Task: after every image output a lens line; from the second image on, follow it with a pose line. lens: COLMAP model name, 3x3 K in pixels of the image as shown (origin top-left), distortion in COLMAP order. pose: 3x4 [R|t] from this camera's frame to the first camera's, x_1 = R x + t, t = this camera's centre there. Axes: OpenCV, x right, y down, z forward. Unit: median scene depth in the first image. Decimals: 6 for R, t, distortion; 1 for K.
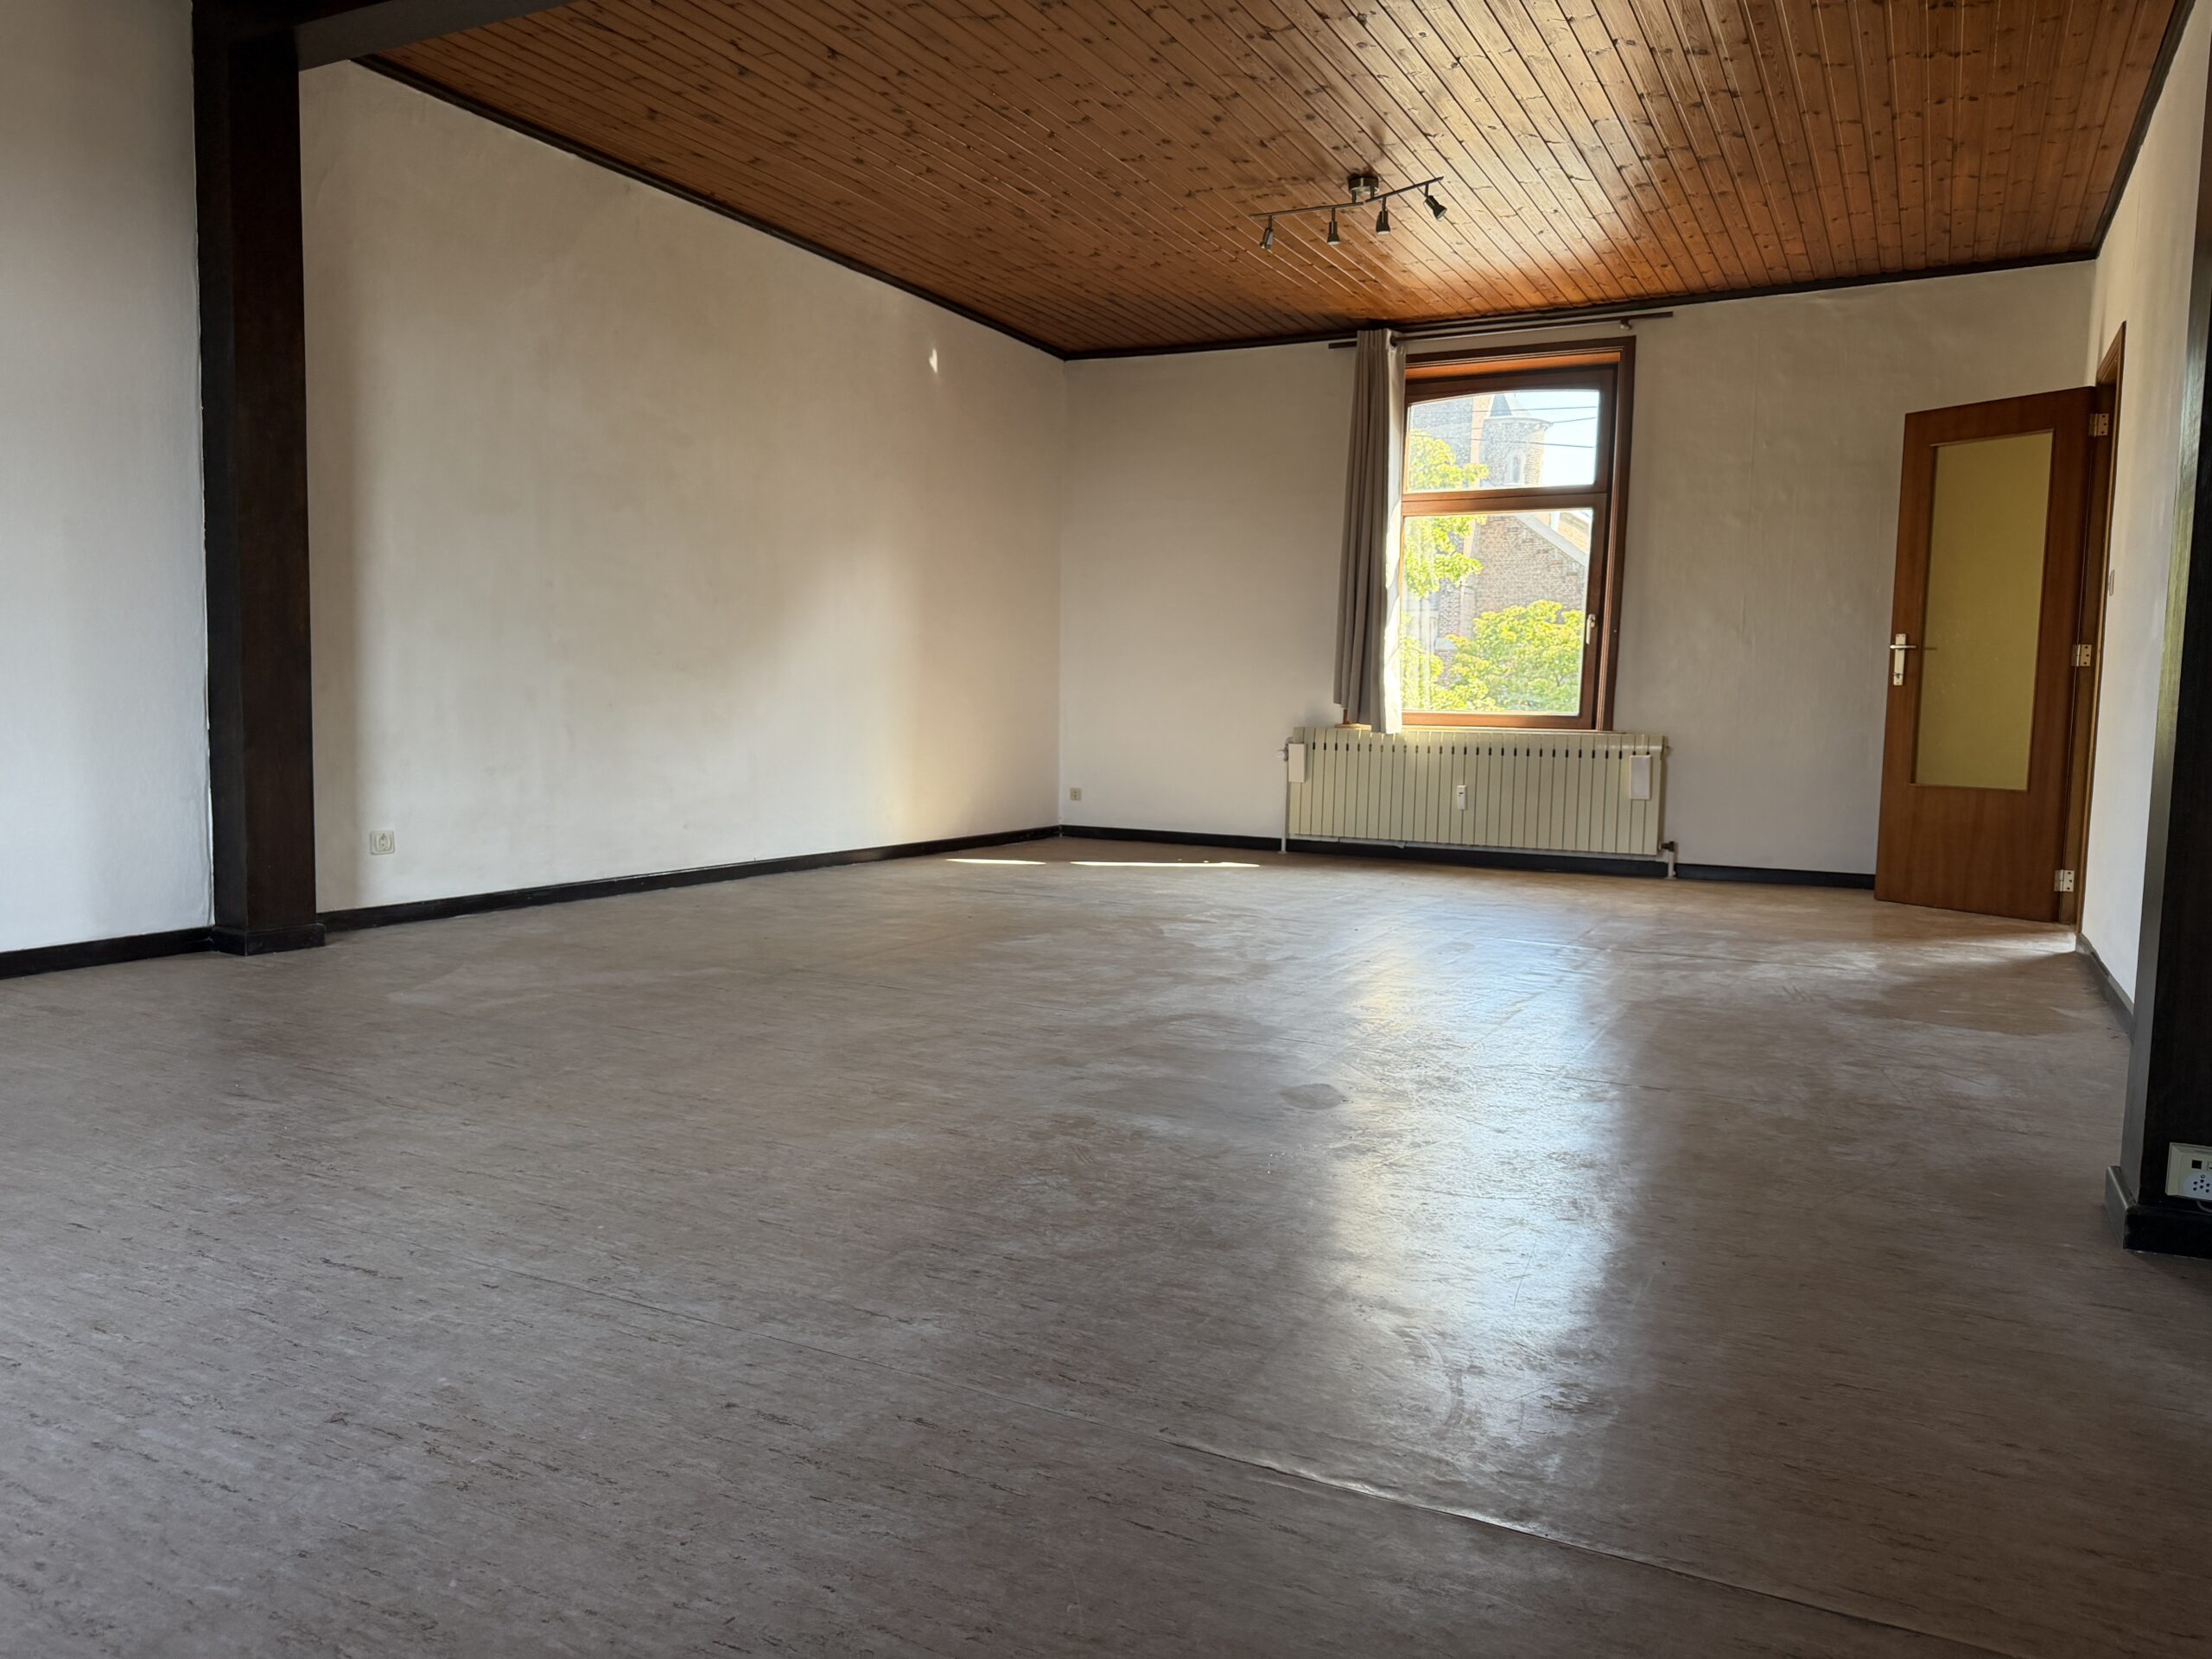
lens RADIAL K [[1557.9, 0, 1102.6], [0, 1557.9, 826.6], [0, 0, 1]] dist [0.032739, -0.039872]
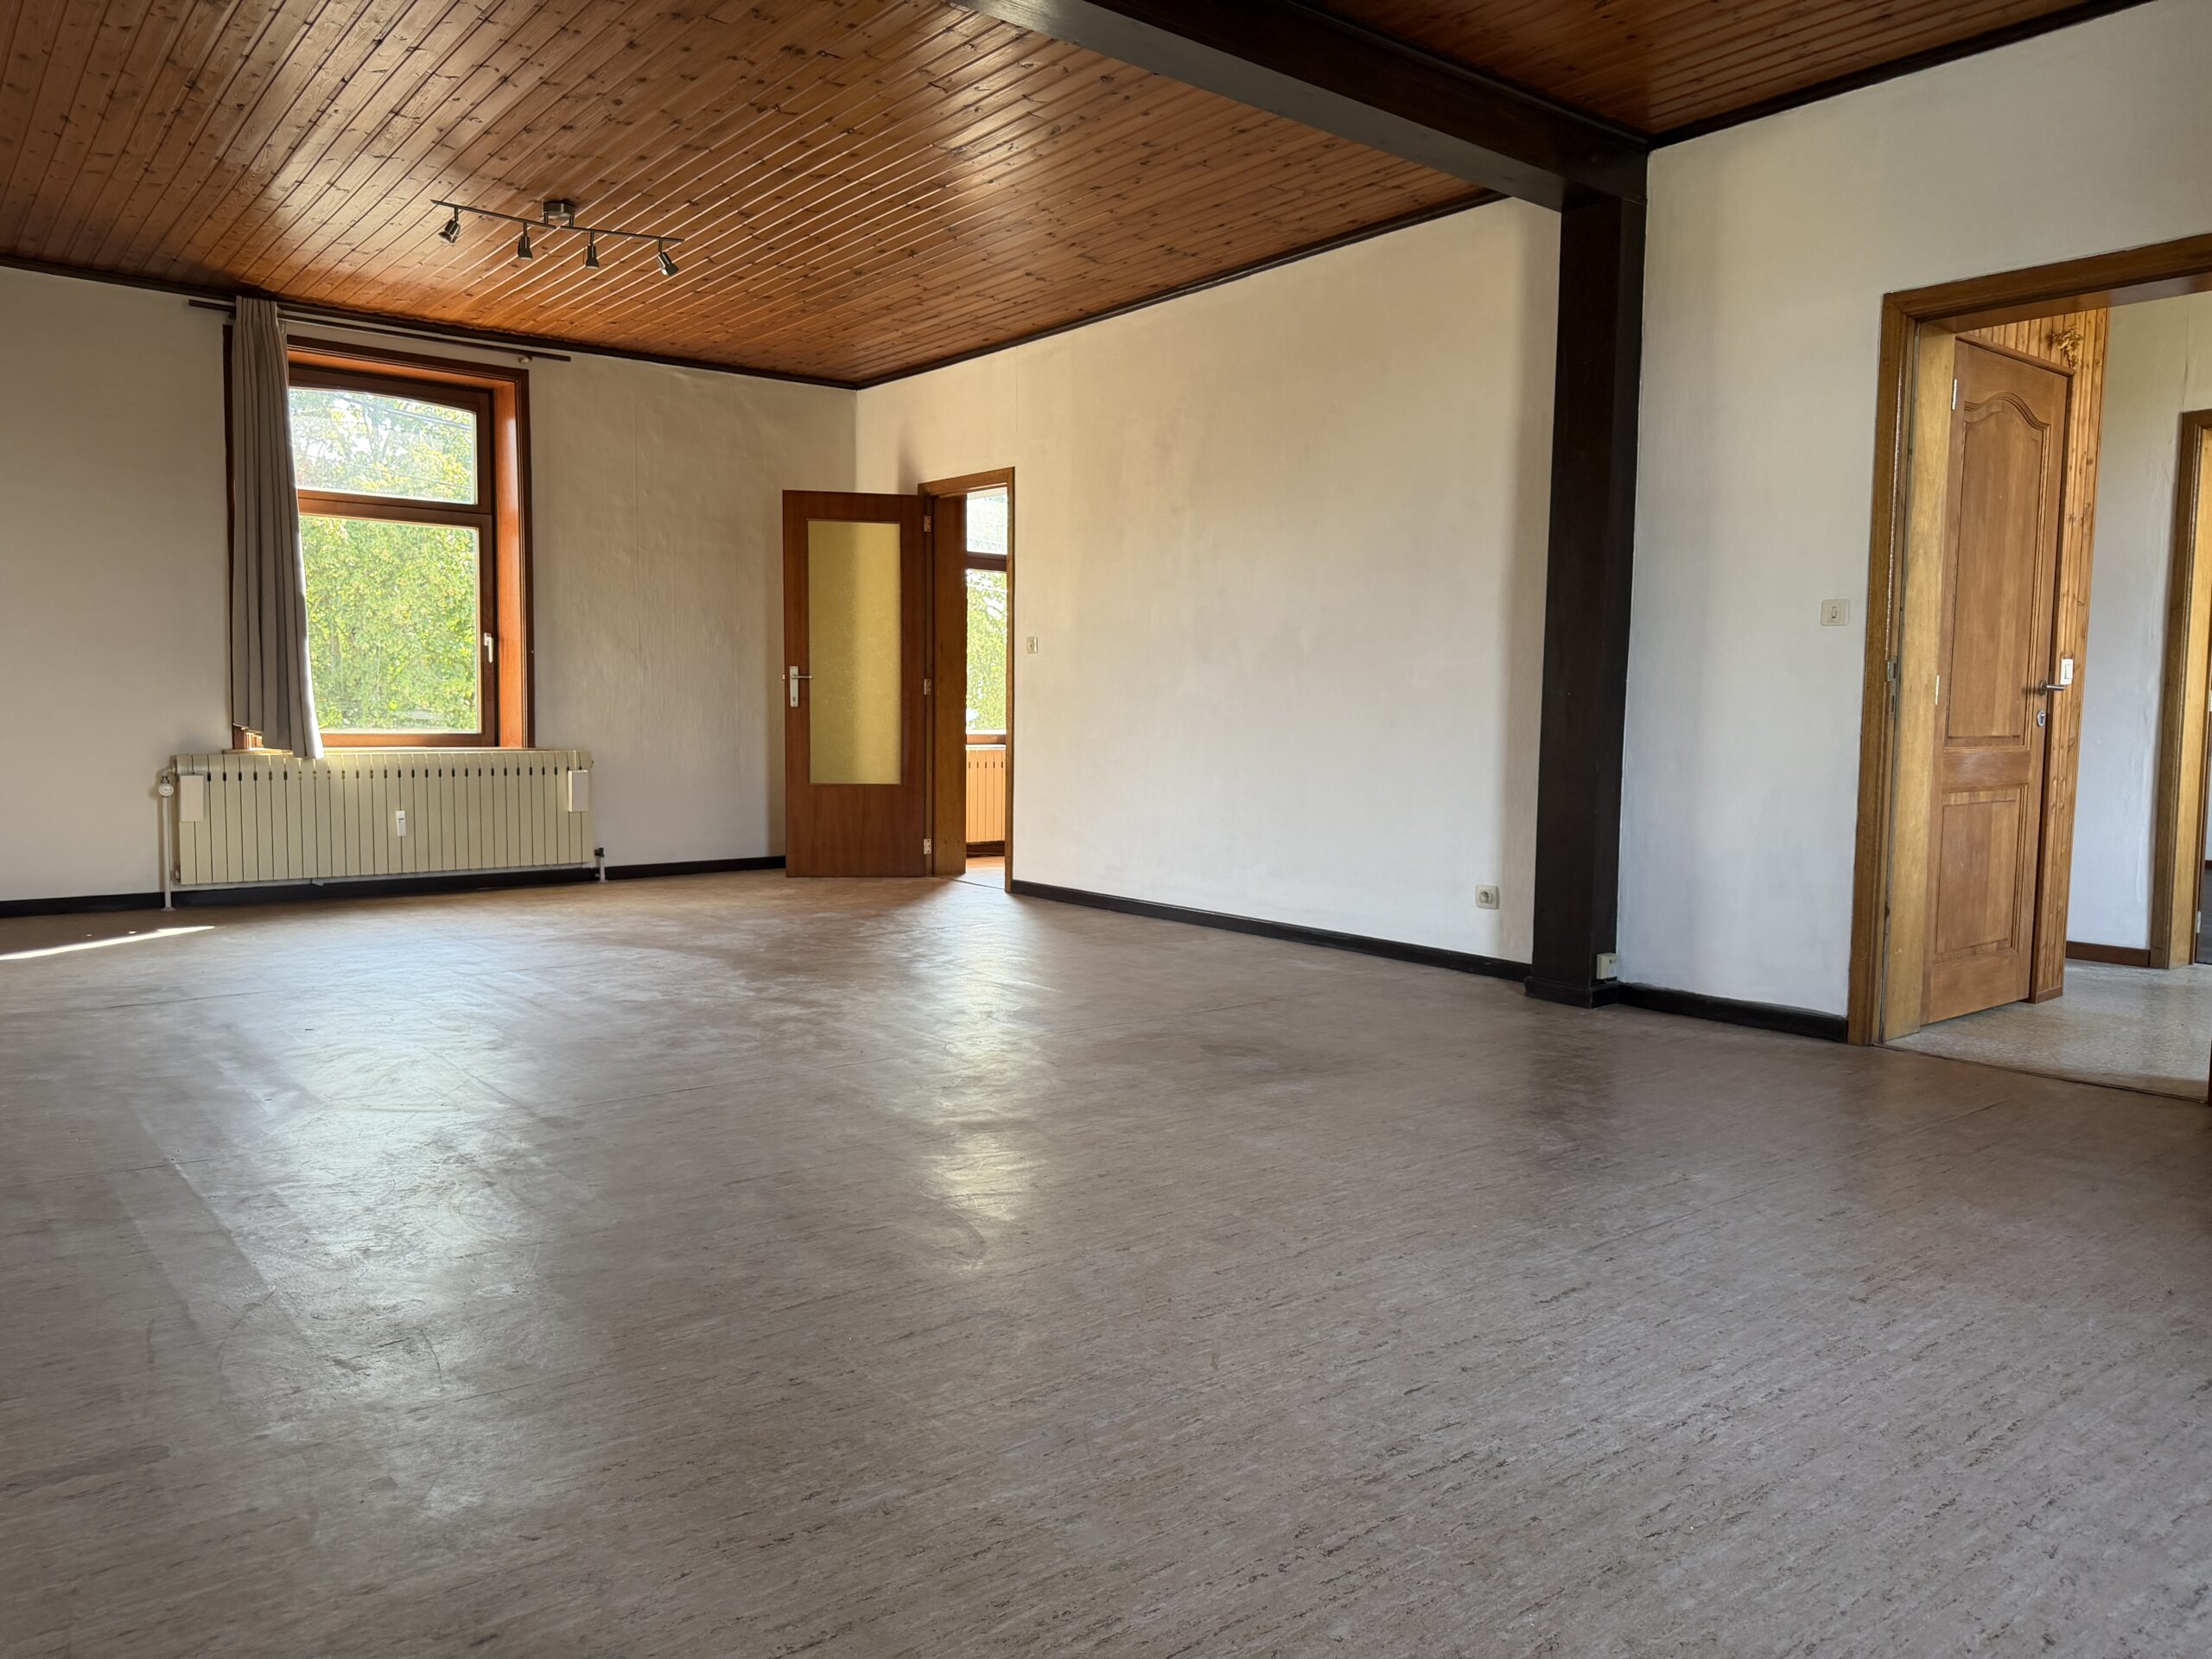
lens RADIAL K [[1557.9, 0, 1090.2], [0, 1557.9, 822.1], [0, 0, 1]] dist [0.032739, -0.039872]
pose [[0.403807, -0.081819, 0.911178, -0.556370], [0.069018, 0.995879, 0.058838, -0.055405], [-0.912237, 0.039129, 0.407790, 0.277174]]
